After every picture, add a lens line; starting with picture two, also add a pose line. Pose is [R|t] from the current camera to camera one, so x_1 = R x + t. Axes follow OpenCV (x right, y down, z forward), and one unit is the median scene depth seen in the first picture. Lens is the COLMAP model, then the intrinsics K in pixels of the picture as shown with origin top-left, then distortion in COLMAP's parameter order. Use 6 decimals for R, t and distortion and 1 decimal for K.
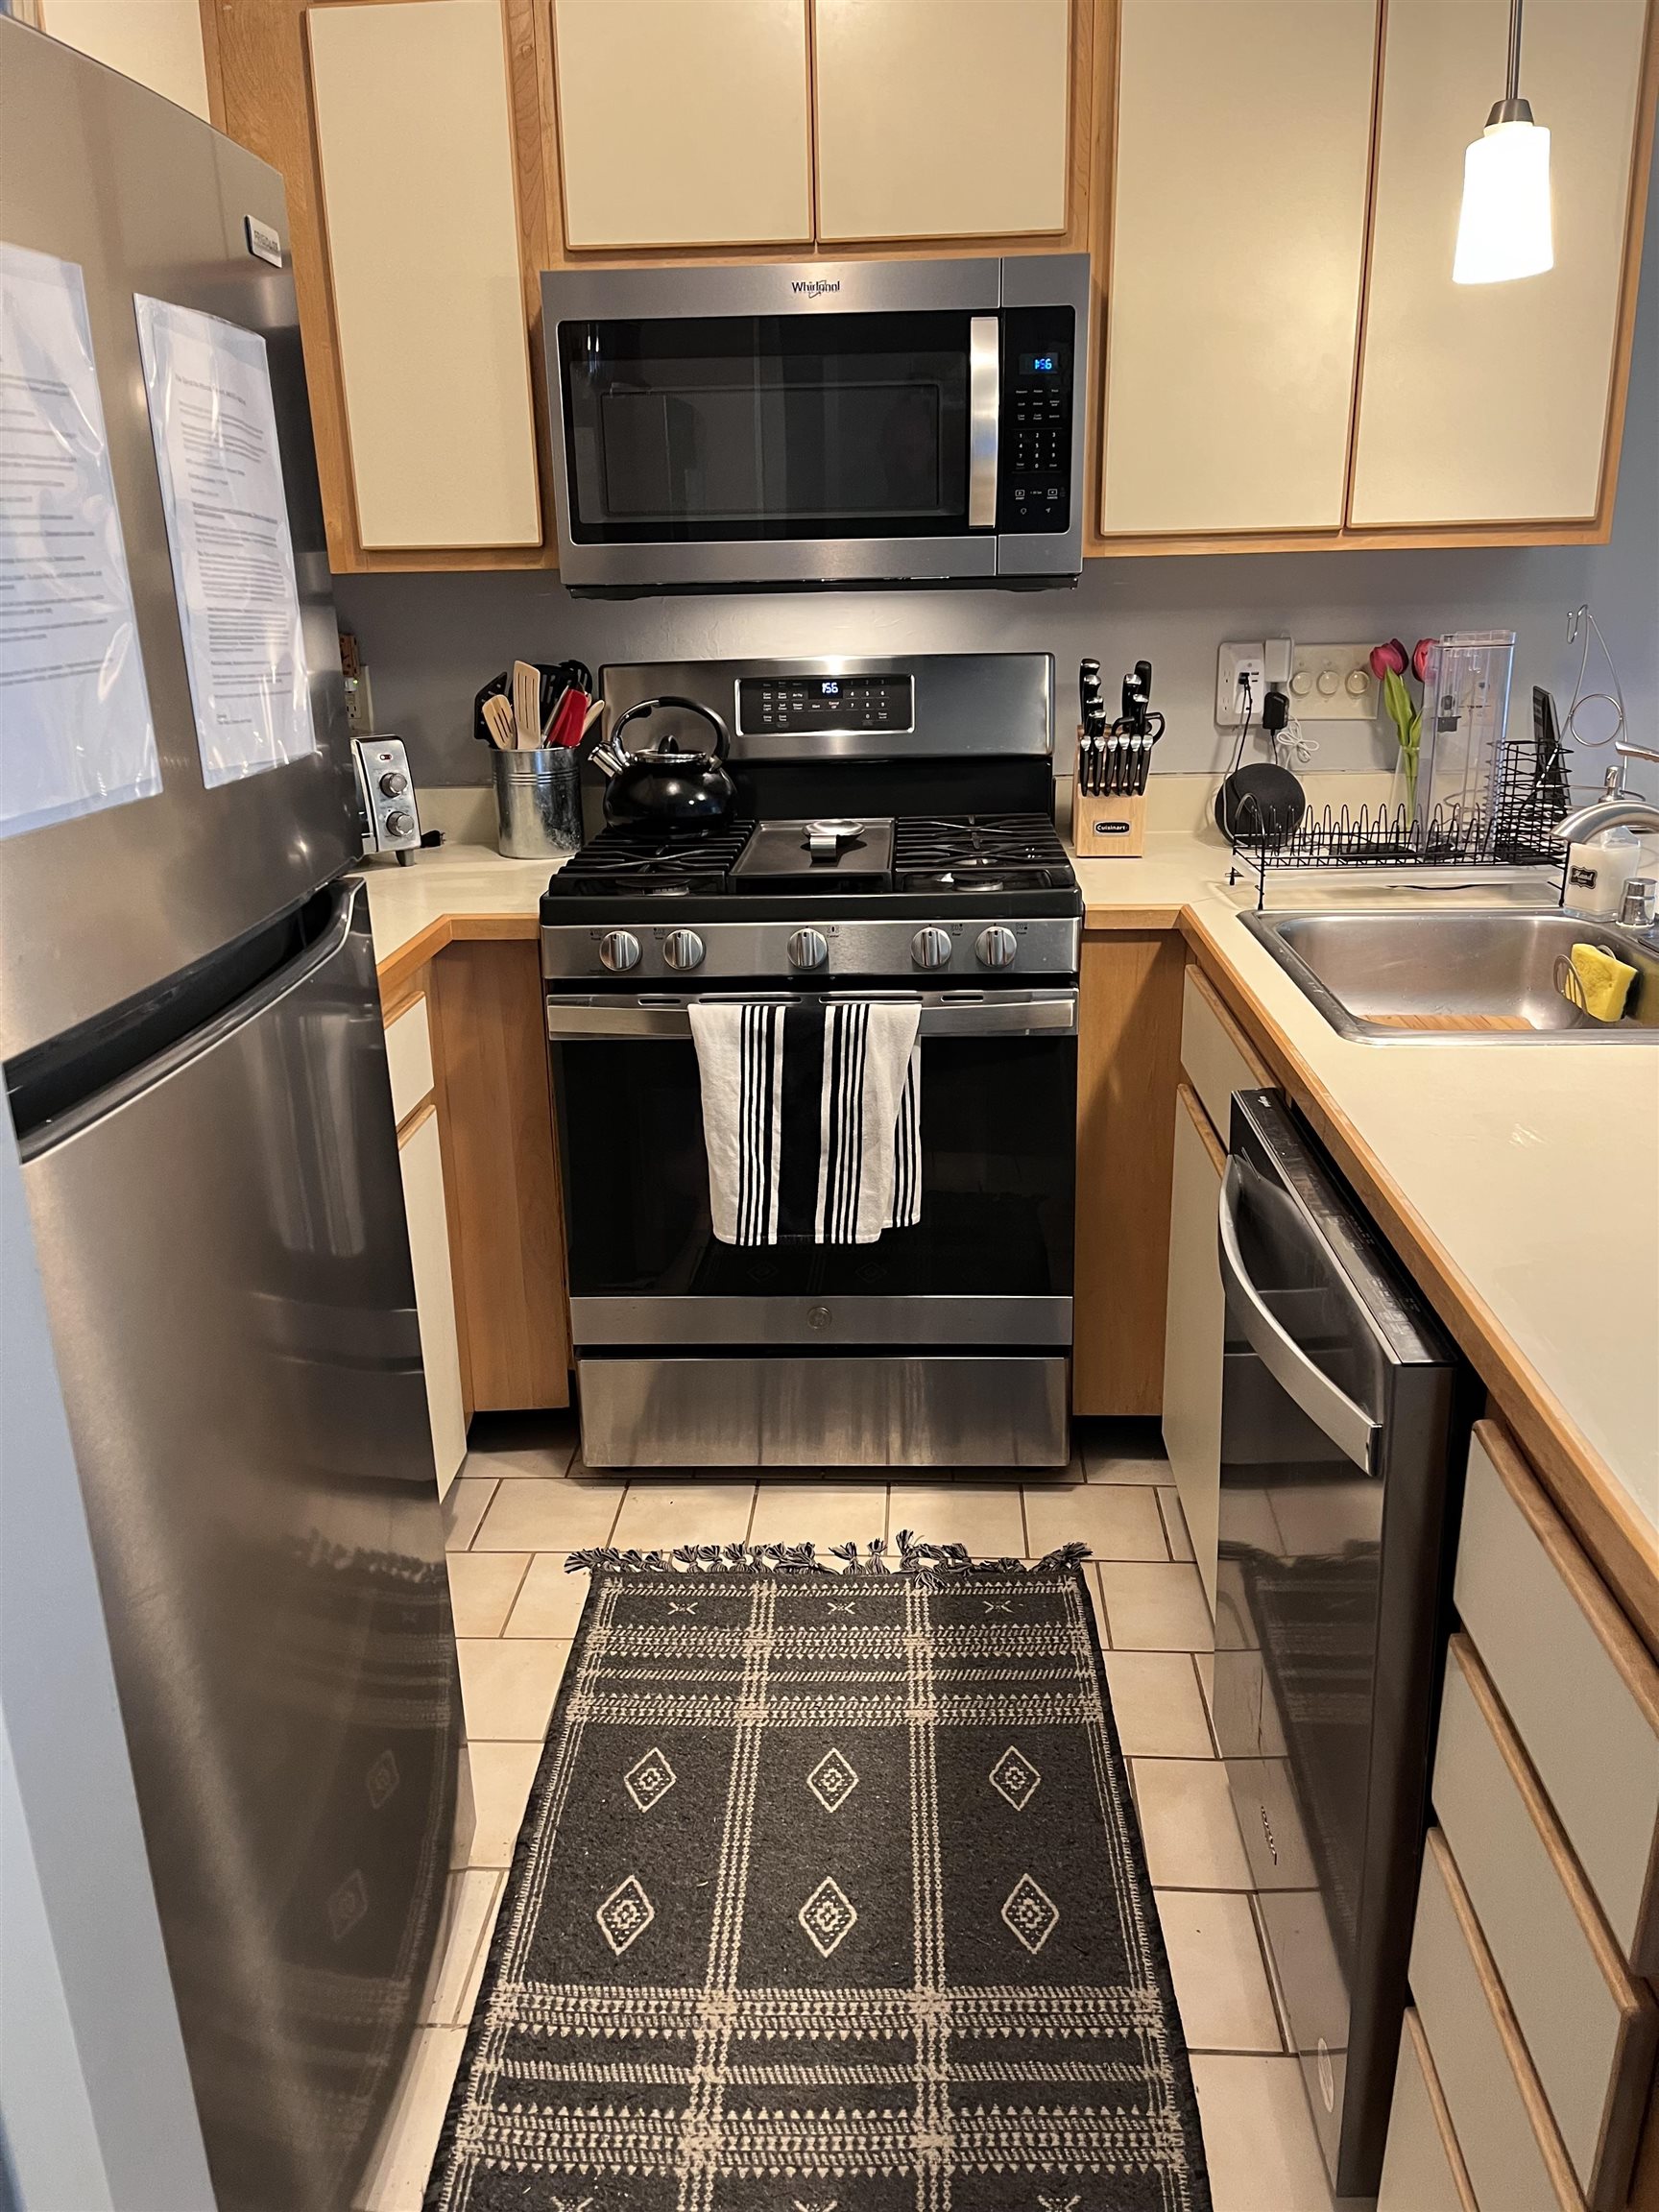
lens RADIAL K [[1705.6, 0, 831.2], [0, 1705.6, 1099.0], [0, 0, 1]] dist [0.066642, -0.062865]
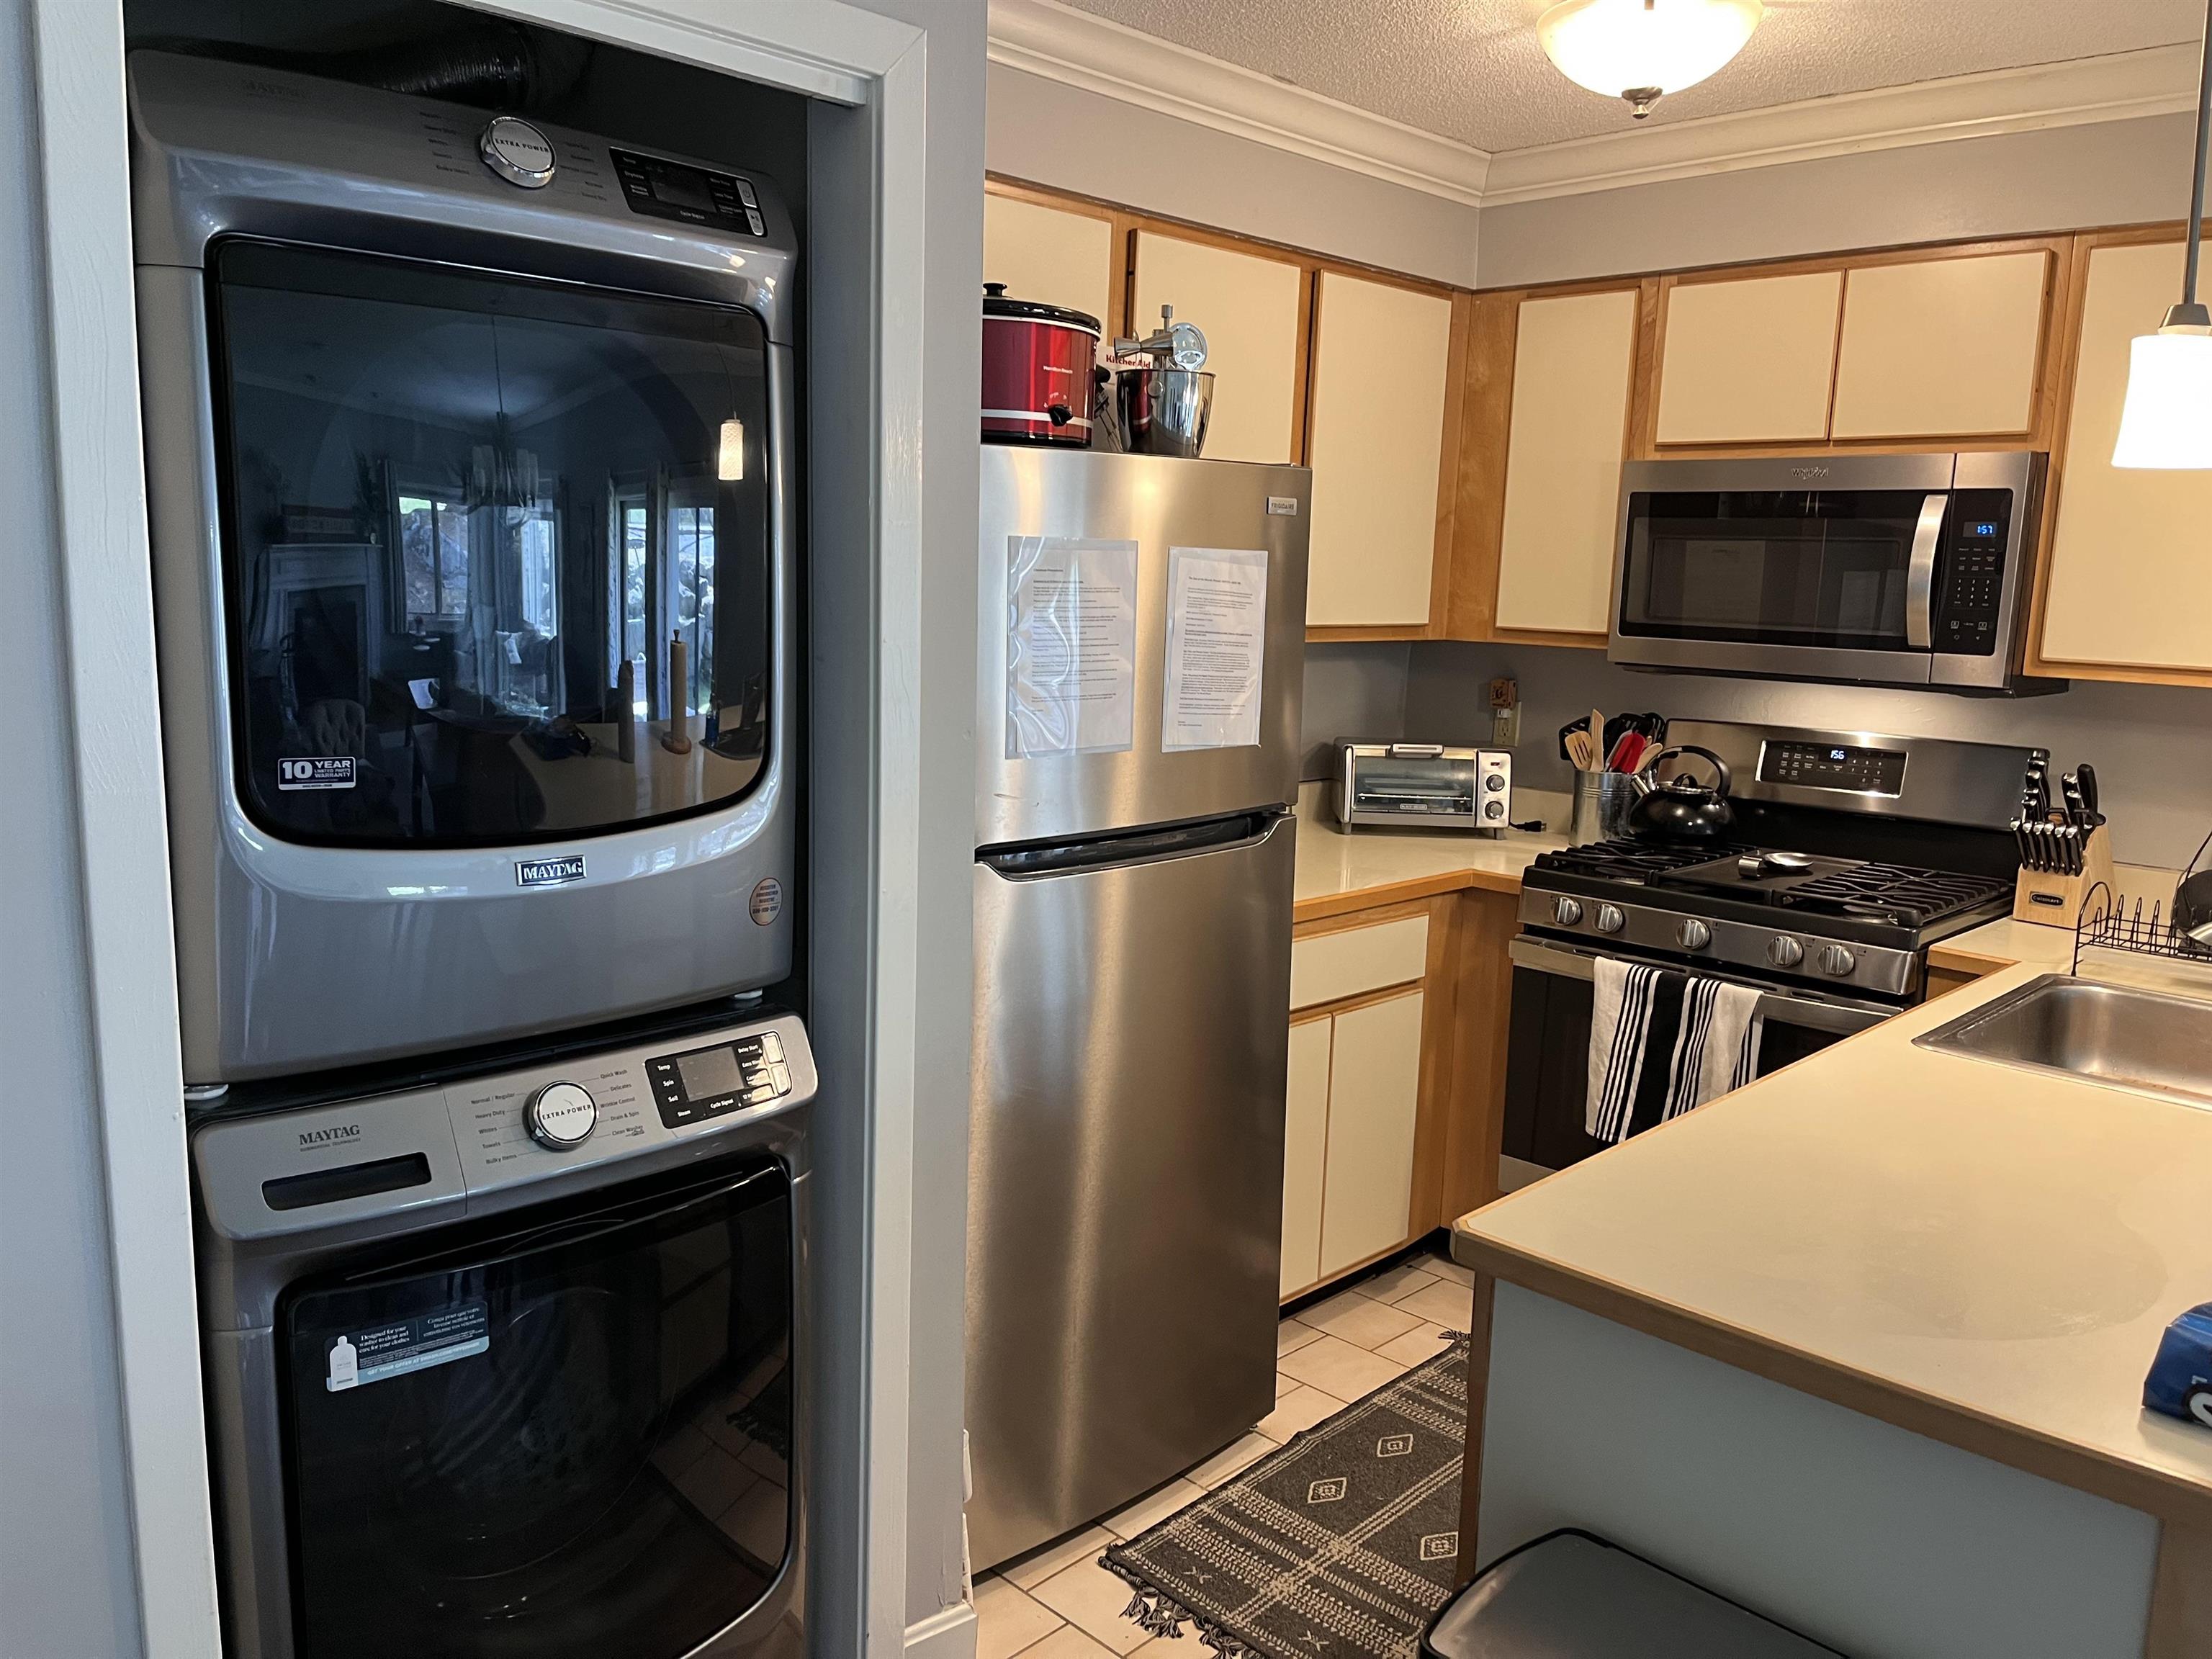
lens RADIAL K [[1705.6, 0, 1080.7], [0, 1705.6, 830.7], [0, 0, 1]] dist [0.066642, -0.062865]
pose [[0.743744, 0.150881, -0.651215, 0.492829], [-0.252188, 0.965539, -0.064313, 0.041288], [0.619069, 0.212061, 0.756164, -0.339525]]
